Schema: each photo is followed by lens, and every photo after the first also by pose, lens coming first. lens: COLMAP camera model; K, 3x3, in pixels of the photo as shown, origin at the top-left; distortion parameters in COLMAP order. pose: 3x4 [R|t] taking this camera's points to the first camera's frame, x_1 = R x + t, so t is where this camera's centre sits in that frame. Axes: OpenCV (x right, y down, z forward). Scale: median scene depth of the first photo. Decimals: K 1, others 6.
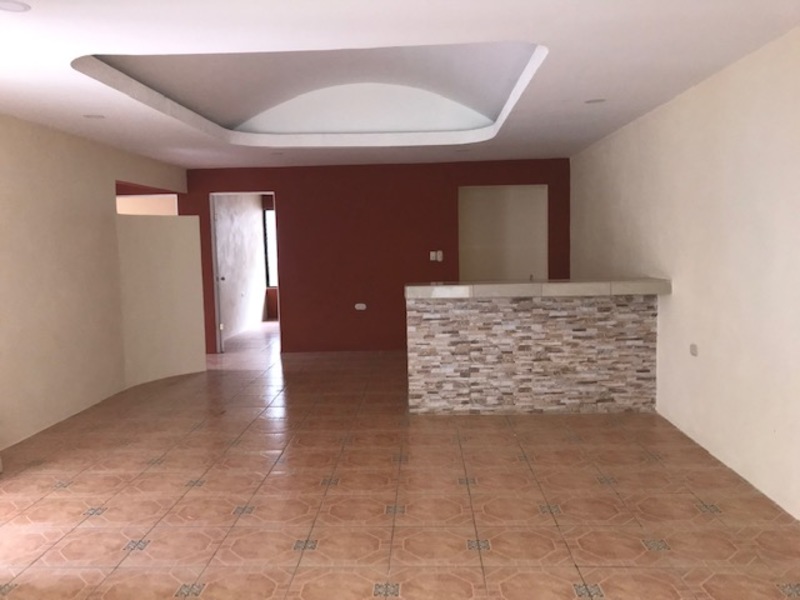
lens RADIAL K [[669.2, 0, 401.1], [0, 669.2, 298.0], [0, 0, 1]] dist [0.033500, -0.040764]
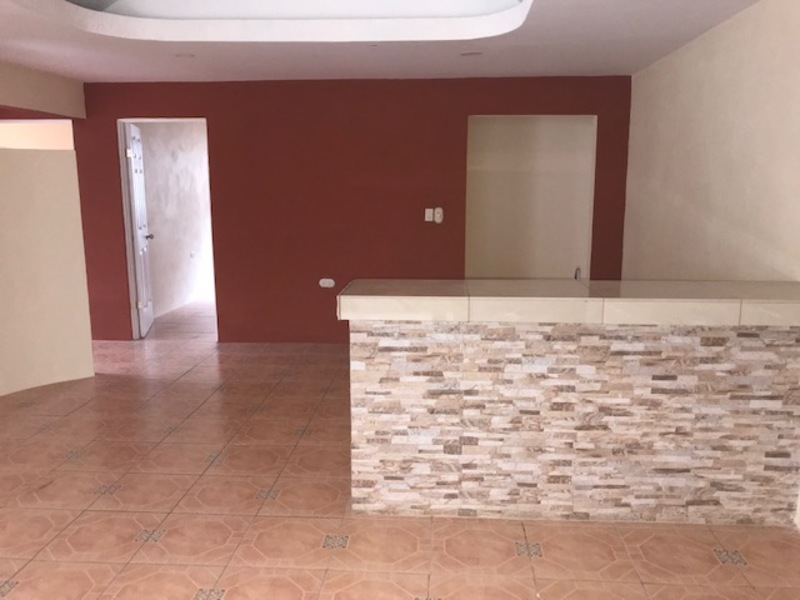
lens RADIAL K [[669.2, 0, 399.9], [0, 669.2, 302.5], [0, 0, 1]] dist [0.033500, -0.040764]
pose [[0.999214, 0.027662, -0.028403, 0.064317], [-0.024902, 0.995326, 0.093307, -0.058406], [0.030851, -0.092527, 0.995232, 0.453095]]
